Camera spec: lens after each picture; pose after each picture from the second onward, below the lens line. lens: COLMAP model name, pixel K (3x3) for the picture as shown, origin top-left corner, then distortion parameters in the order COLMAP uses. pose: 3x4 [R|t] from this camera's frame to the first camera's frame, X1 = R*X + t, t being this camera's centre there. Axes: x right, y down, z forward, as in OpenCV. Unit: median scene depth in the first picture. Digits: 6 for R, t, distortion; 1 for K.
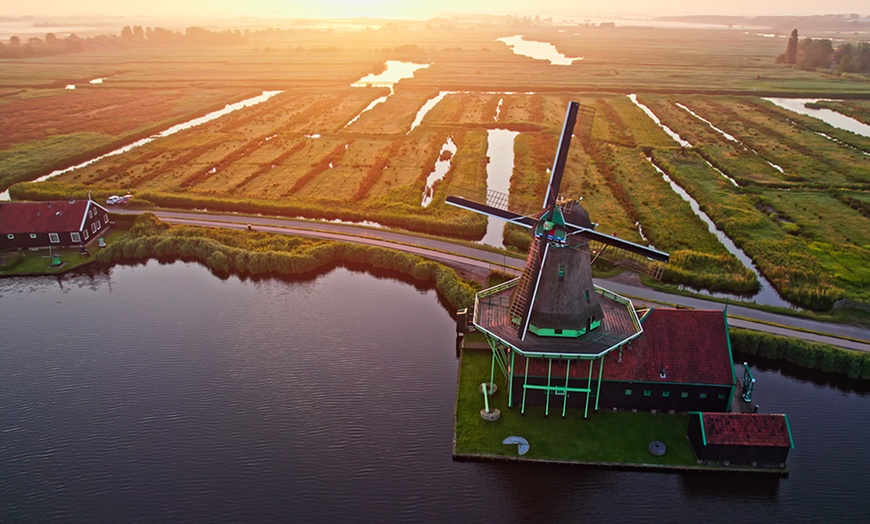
lens RADIAL K [[606.6, 0, 435.0], [0, 606.6, 262.0], [0, 0, 1]] dist [-0.051348, 0.046129]
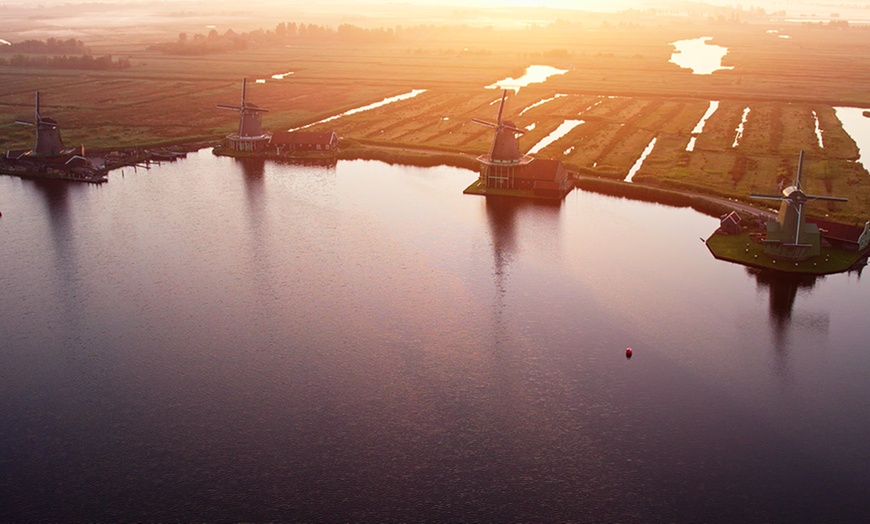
lens RADIAL K [[855.5, 0, 435.0], [0, 855.5, 262.0], [0, 0, 1]] dist [-0.023958, -0.007380]
pose [[0.971667, 0.073006, -0.224795, 0.267311], [-0.092500, 0.992697, -0.077433, 0.298490], [0.217501, 0.096032, 0.971325, -0.985282]]
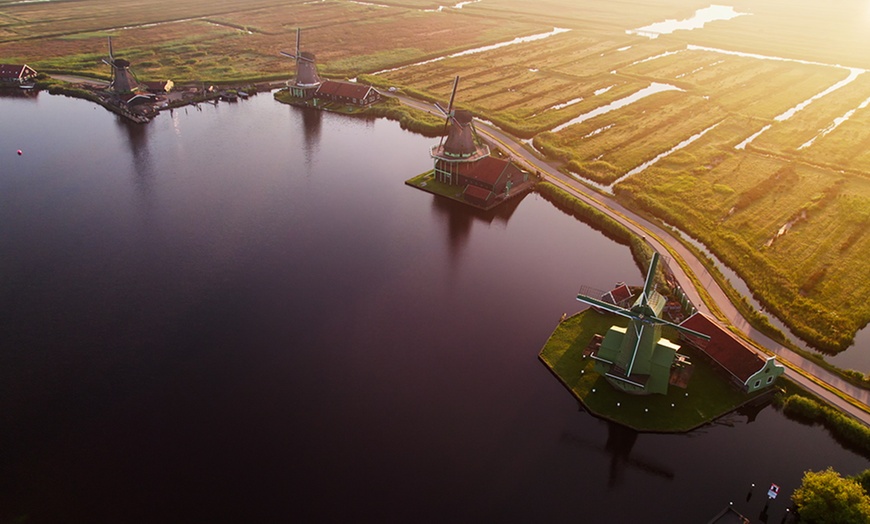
lens RADIAL K [[648.2, 0, 435.0], [0, 648.2, 262.0], [0, 0, 1]] dist [-0.055424, 0.055356]
pose [[0.807294, 0.289172, -0.514447, 0.559181], [-0.231298, 0.957018, 0.174979, 0.024980], [0.542934, -0.022269, 0.839480, -0.490135]]
